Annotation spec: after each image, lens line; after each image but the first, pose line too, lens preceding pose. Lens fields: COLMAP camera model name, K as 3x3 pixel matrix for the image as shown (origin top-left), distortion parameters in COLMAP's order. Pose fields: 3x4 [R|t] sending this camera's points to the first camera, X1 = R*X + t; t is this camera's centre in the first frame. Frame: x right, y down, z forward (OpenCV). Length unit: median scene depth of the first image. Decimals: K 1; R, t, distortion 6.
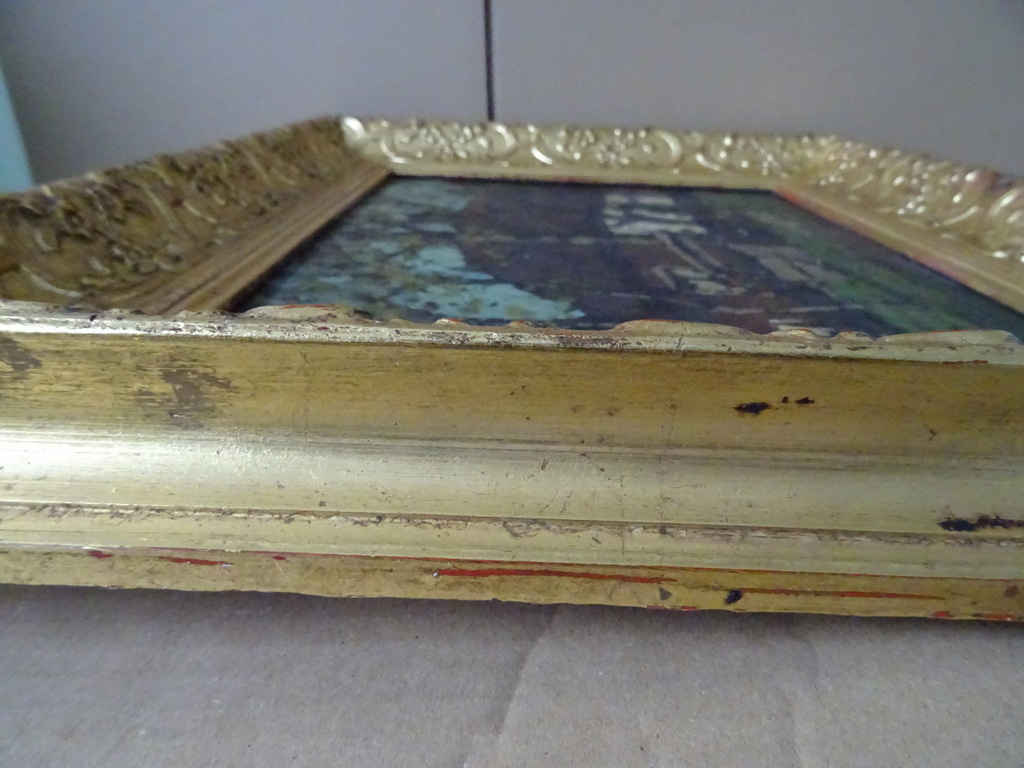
lens RADIAL K [[729.7, 0, 510.2], [0, 729.7, 391.6], [0, 0, 1]] dist [-0.010807, 0.004629]
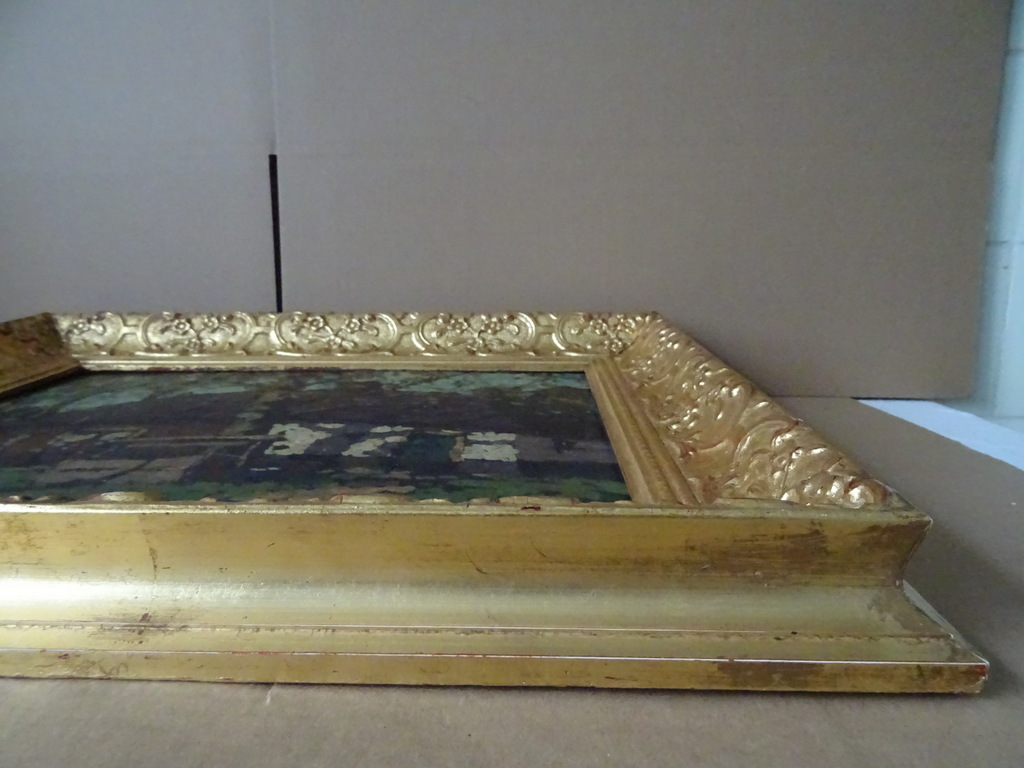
lens RADIAL K [[729.7, 0, 509.2], [0, 729.7, 379.3], [0, 0, 1]] dist [-0.010807, 0.004629]
pose [[-0.007502, 0.182065, -0.983258, 1.828652], [-0.403861, 0.898973, 0.169540, -0.923073], [0.914790, 0.398371, 0.066784, 1.873914]]
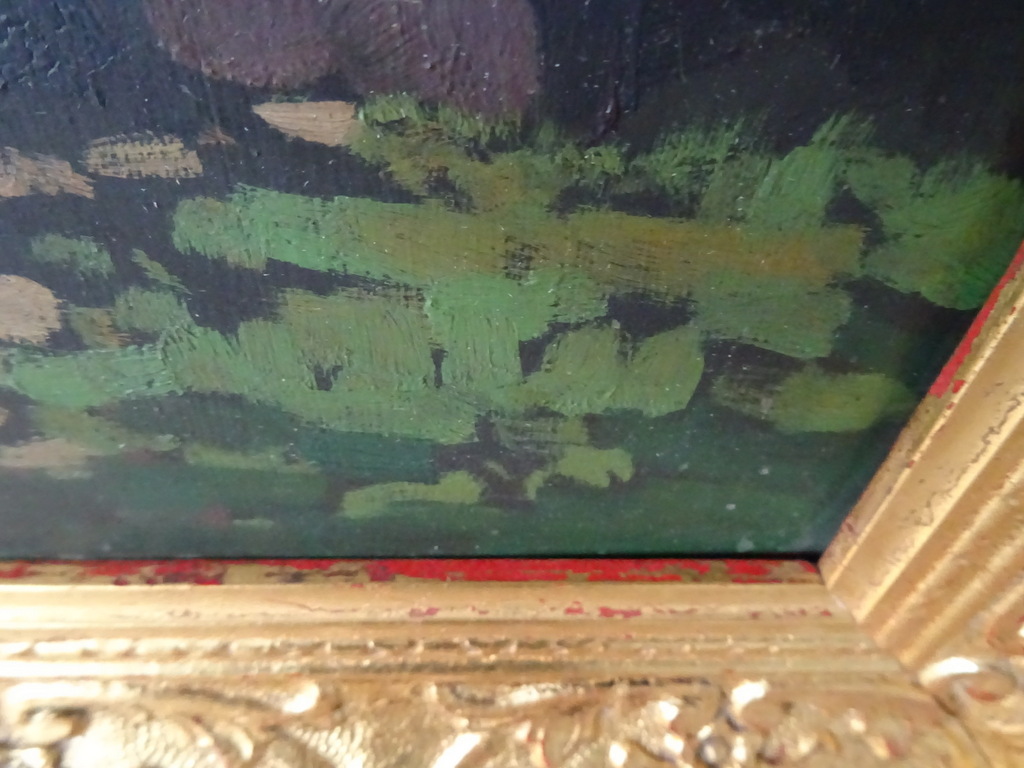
lens RADIAL K [[729.7, 0, 503.6], [0, 729.7, 381.4], [0, 0, 1]] dist [-0.010807, 0.004629]
pose [[-0.027337, 0.747140, 0.664105, 0.438244], [-0.427163, -0.609372, 0.667980, -0.752872], [0.903761, -0.265420, 0.335809, 1.939326]]
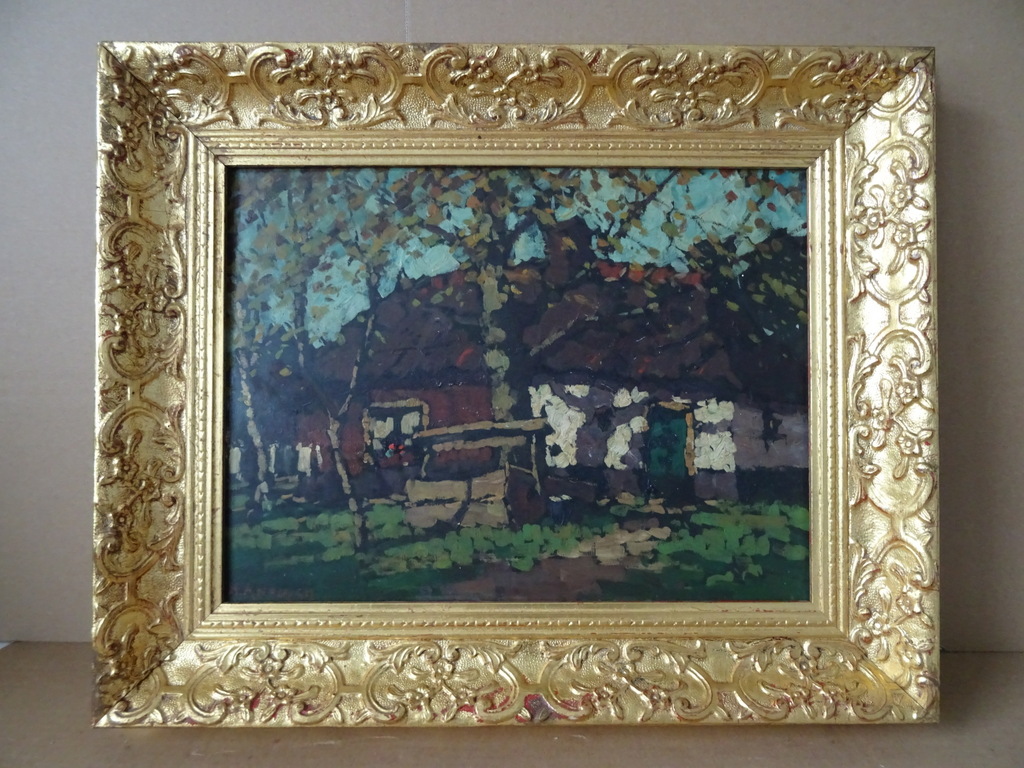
lens RADIAL K [[729.7, 0, 503.2], [0, 729.7, 383.8], [0, 0, 1]] dist [-0.010807, 0.004629]
pose [[0.016999, 0.998204, -0.057445, 0.320189], [-0.413103, 0.059332, 0.908749, -2.074819], [0.910526, 0.008283, 0.413370, 0.670129]]
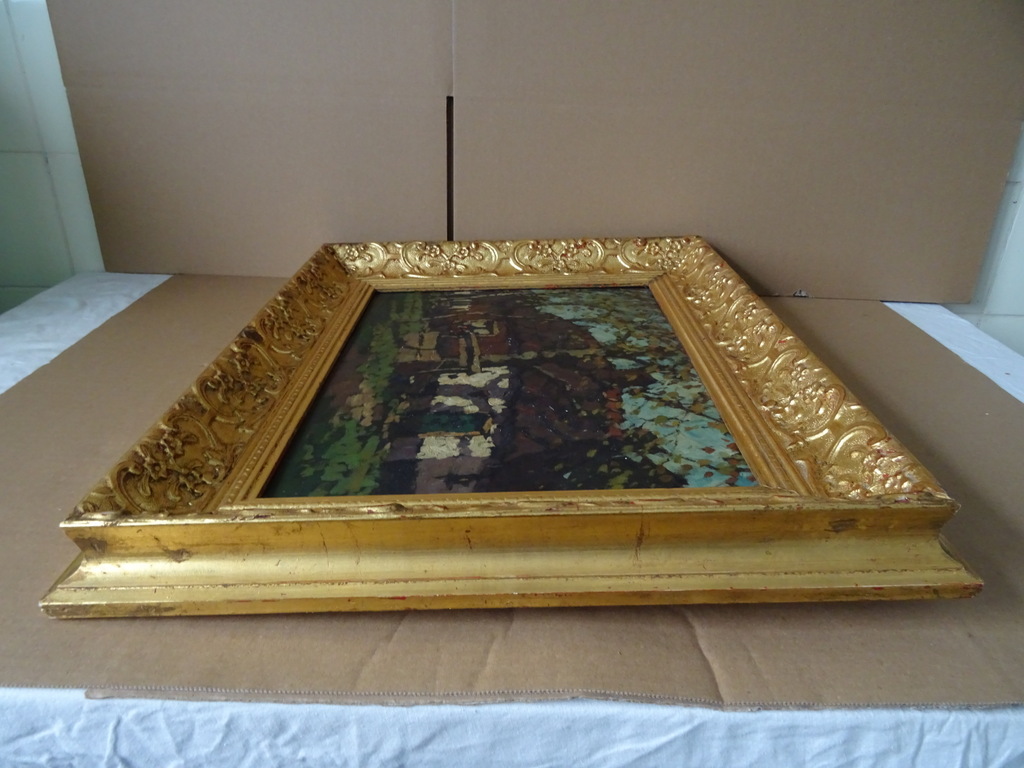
lens RADIAL K [[729.7, 0, 516.5], [0, 729.7, 373.3], [0, 0, 1]] dist [-0.010807, 0.004629]
pose [[-0.999711, -0.002982, -0.023849, 0.244093], [-0.019758, 0.666968, 0.744824, -2.066763], [0.013685, 0.745080, -0.666834, 3.119365]]
